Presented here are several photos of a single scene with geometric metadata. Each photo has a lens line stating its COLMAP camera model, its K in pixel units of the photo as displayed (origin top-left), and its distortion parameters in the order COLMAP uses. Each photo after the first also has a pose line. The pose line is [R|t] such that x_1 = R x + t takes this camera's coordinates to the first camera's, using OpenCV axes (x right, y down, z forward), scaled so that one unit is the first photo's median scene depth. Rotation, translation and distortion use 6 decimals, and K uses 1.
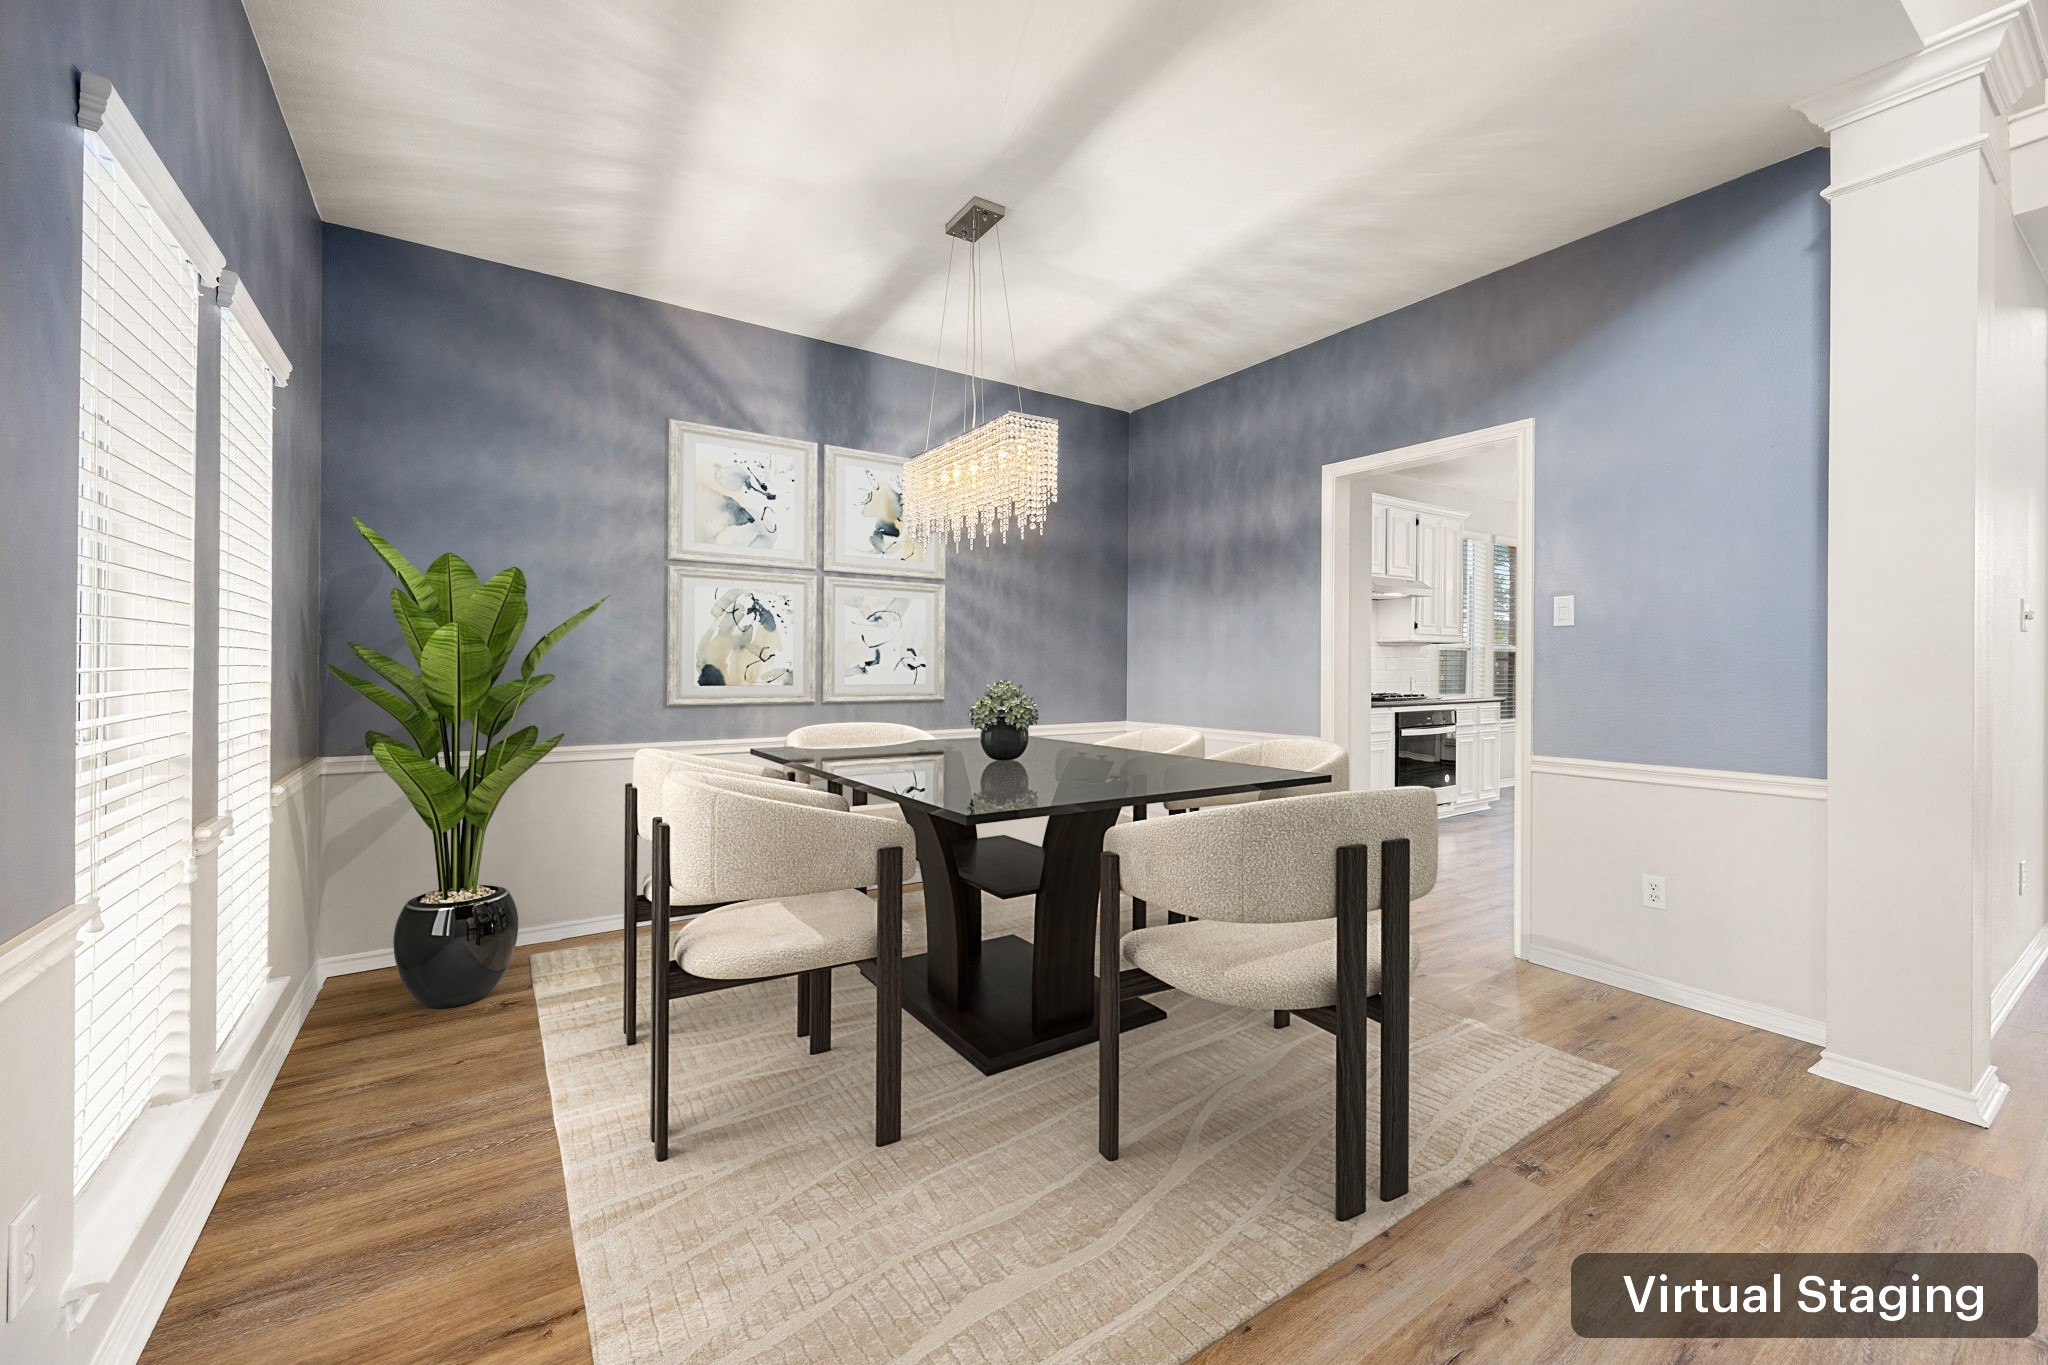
lens RADIAL K [[780.5, 0, 1012.8], [0, 780.5, 665.4], [0, 0, 1]] dist [0.000458, 0.000461]
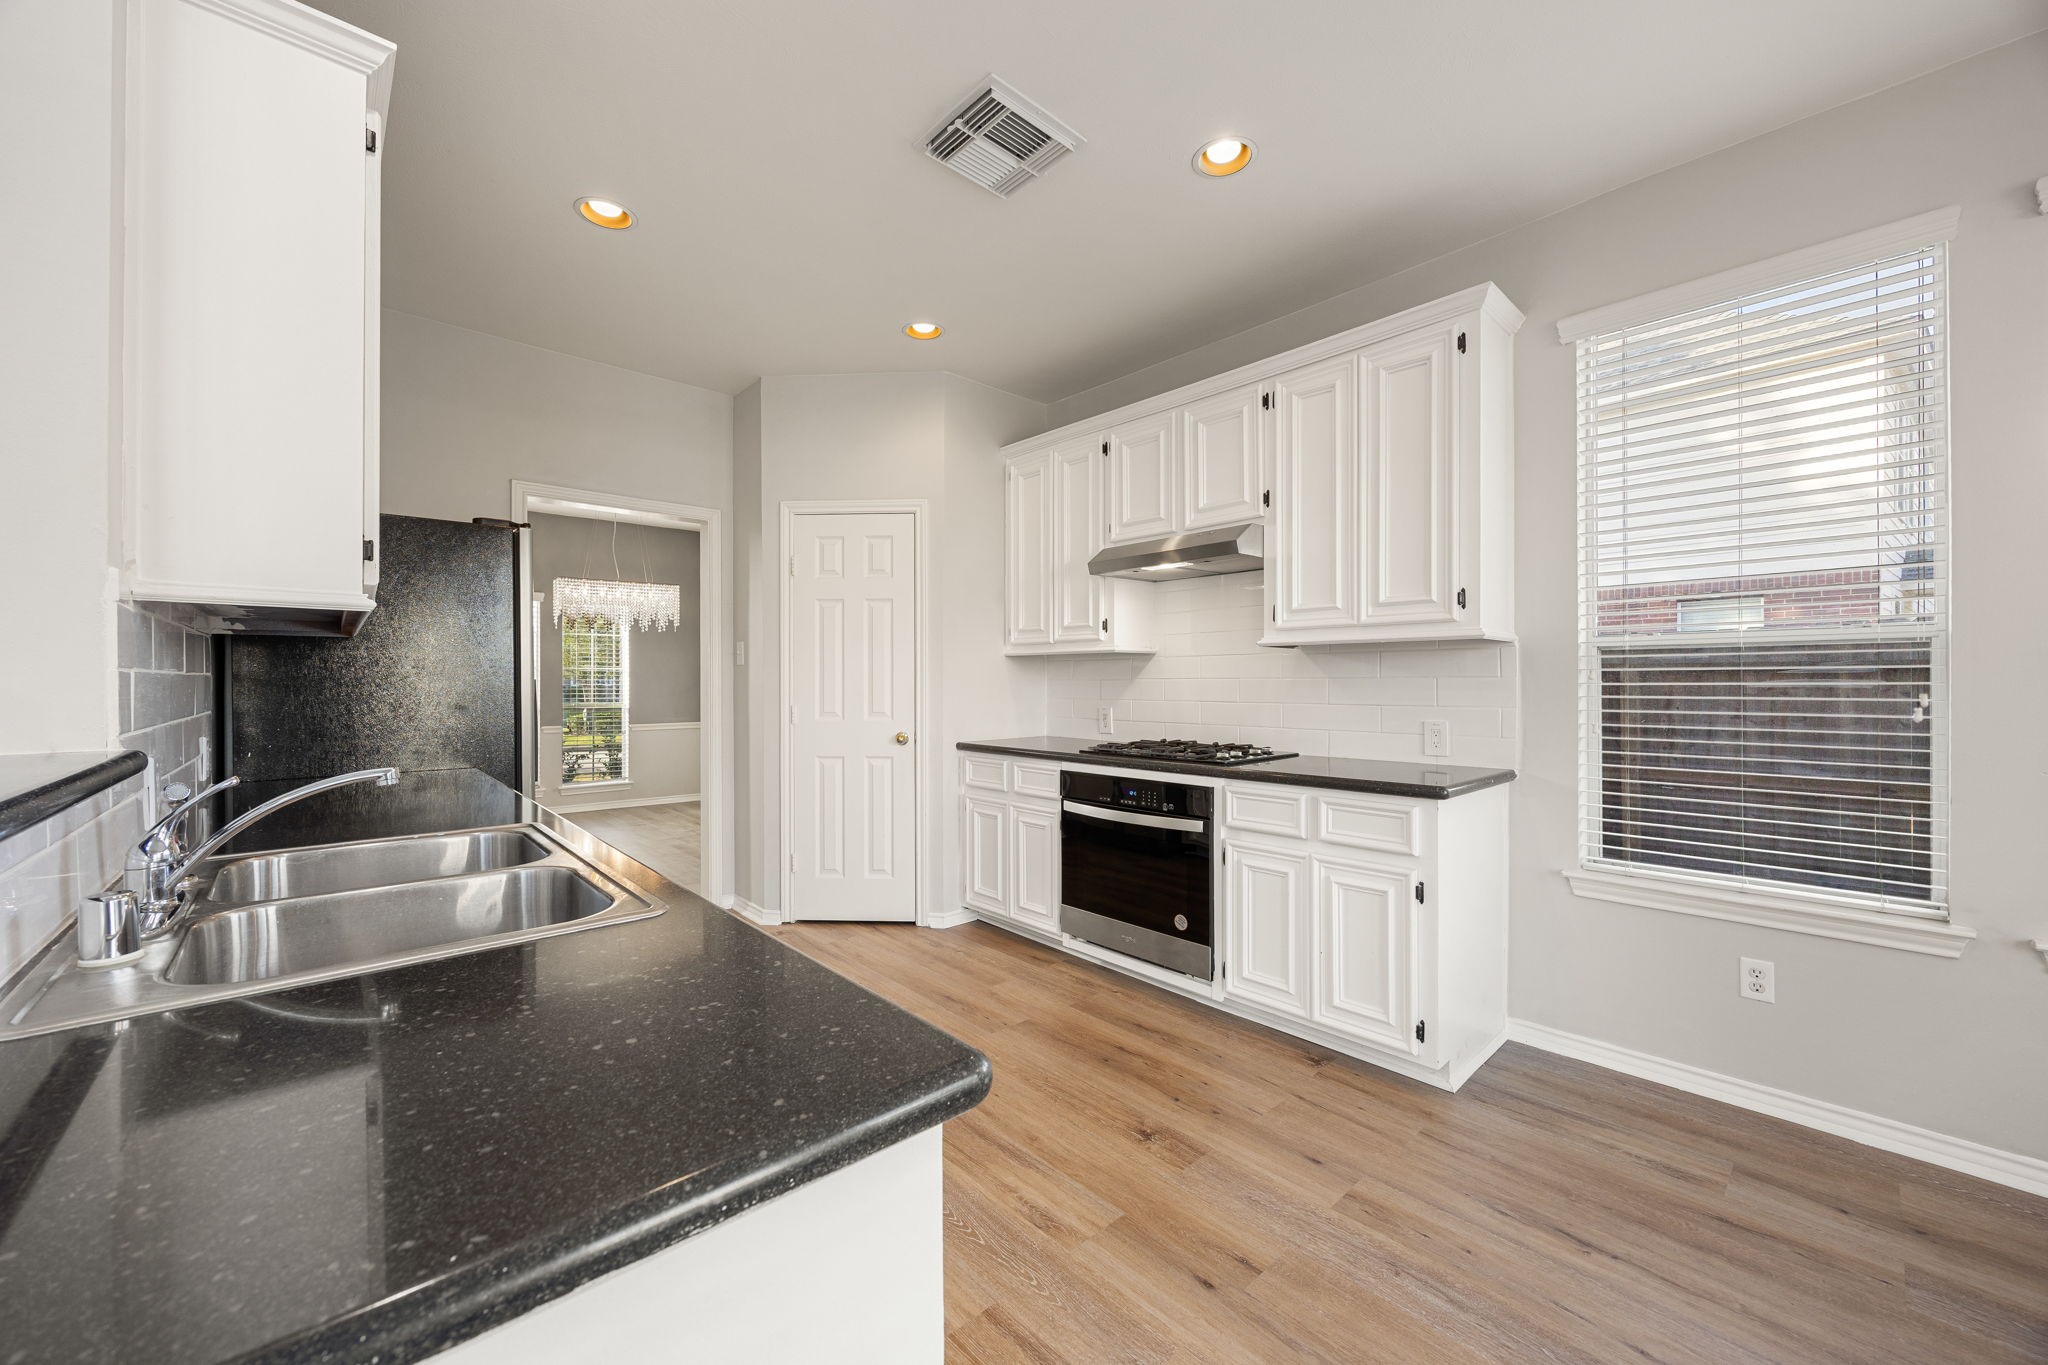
lens RADIAL K [[780.5, 0, 1034.6], [0, 780.5, 682.9], [0, 0, 1]] dist [0.000458, 0.000461]
pose [[0.172087, -0.006813, -0.985058, 1.005857], [-0.000614, 0.999975, -0.007023, -0.004257], [0.985081, 0.001814, 0.172079, 0.801104]]
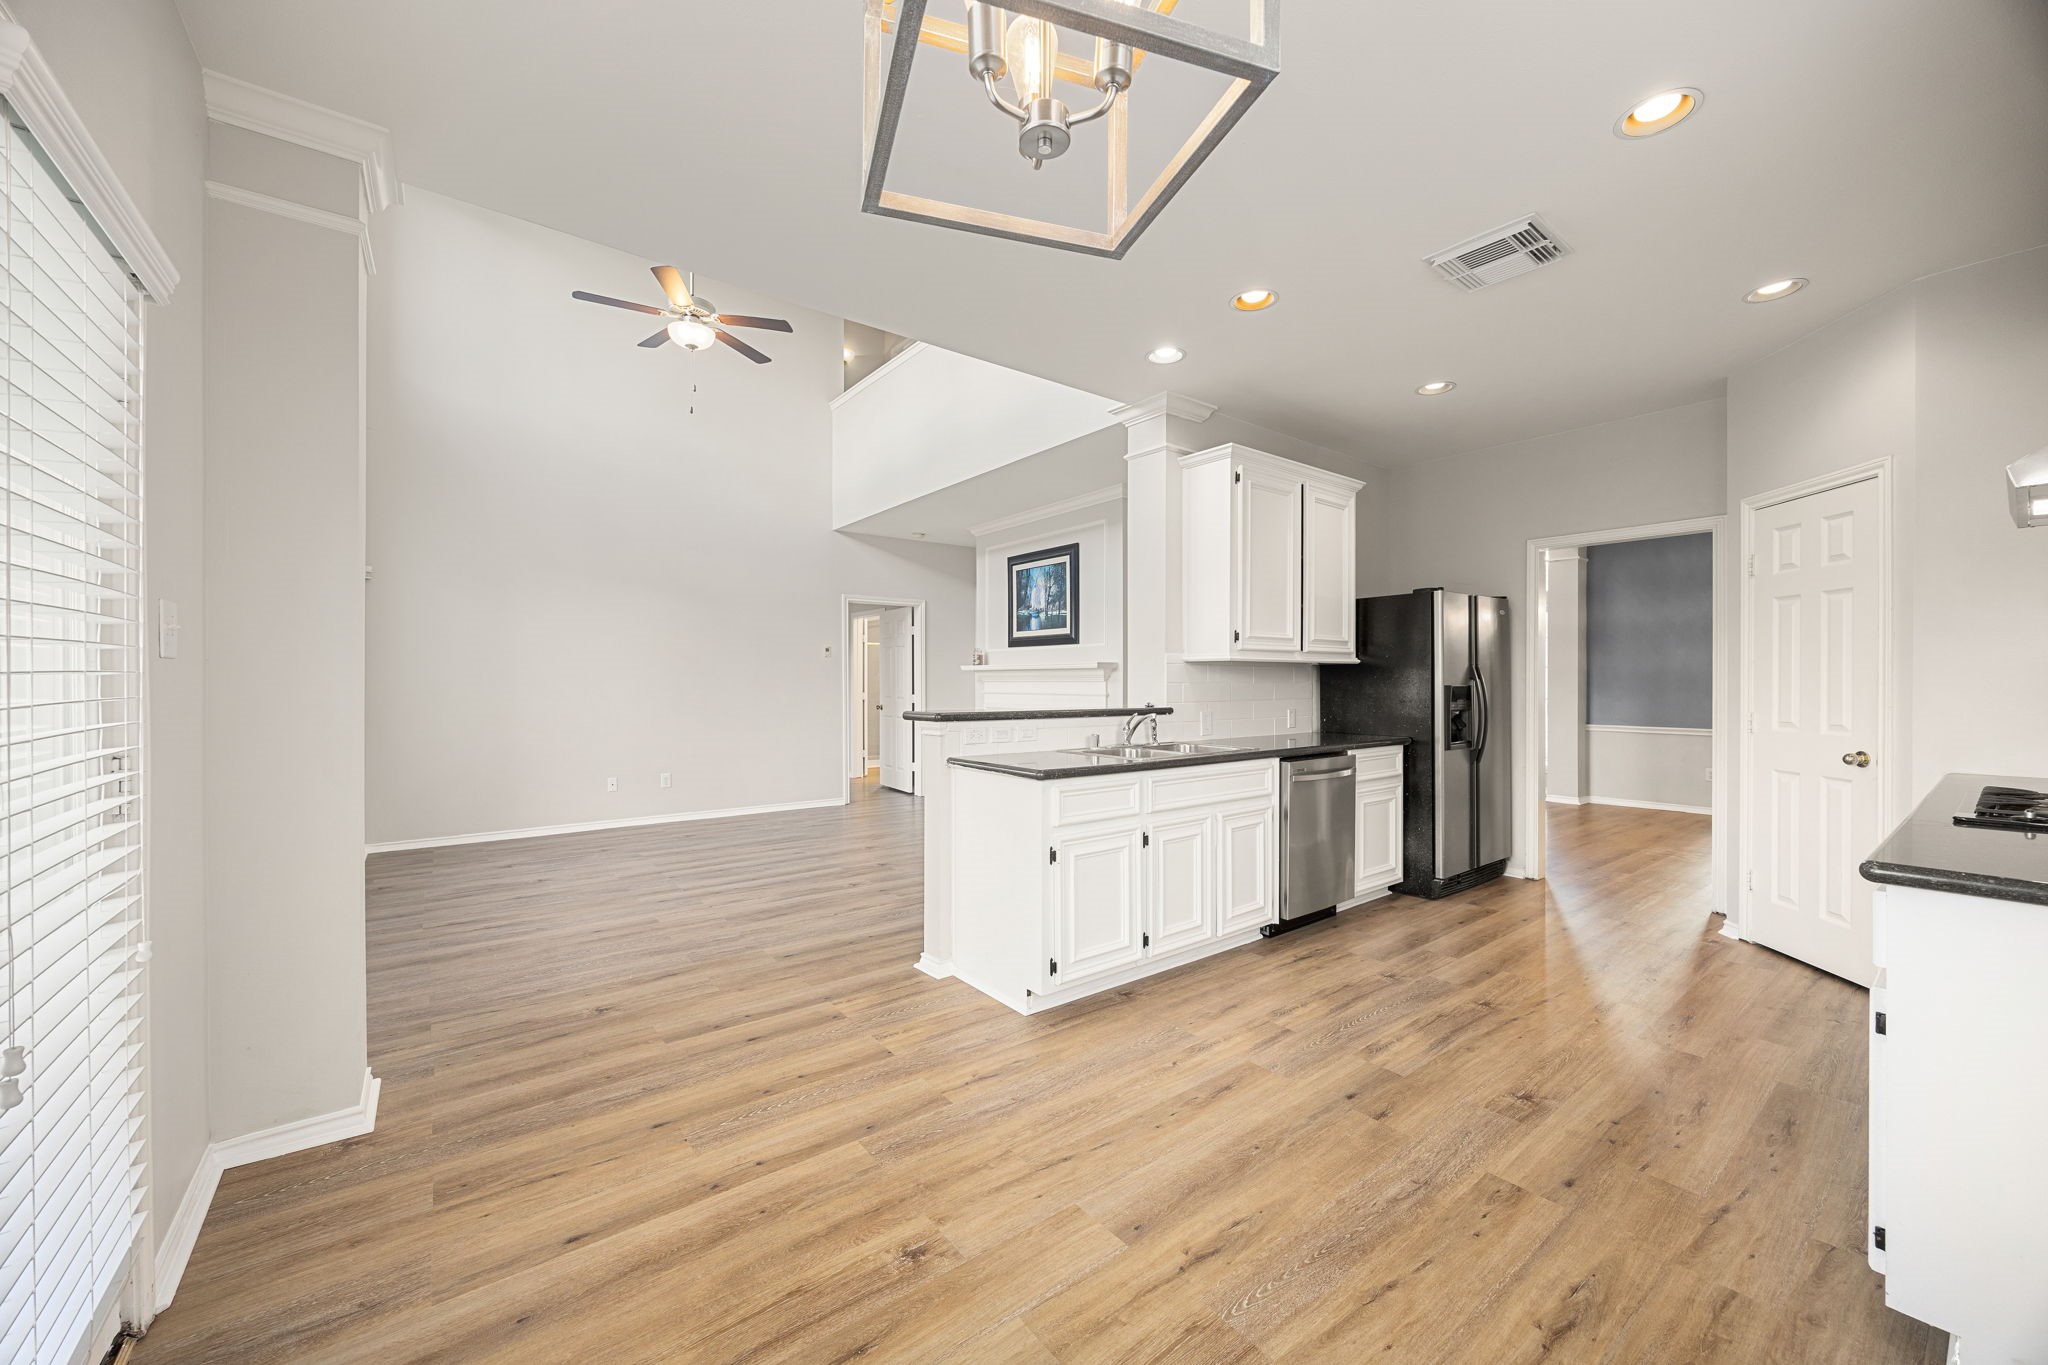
lens RADIAL K [[780.5, 0, 1027.8], [0, 780.5, 686.9], [0, 0, 1]] dist [0.000458, 0.000461]
pose [[-0.996038, -0.008268, -0.088548, 0.951871], [-0.008776, 0.999947, 0.005355, -0.009137], [0.088499, 0.006111, -0.996058, 1.279770]]
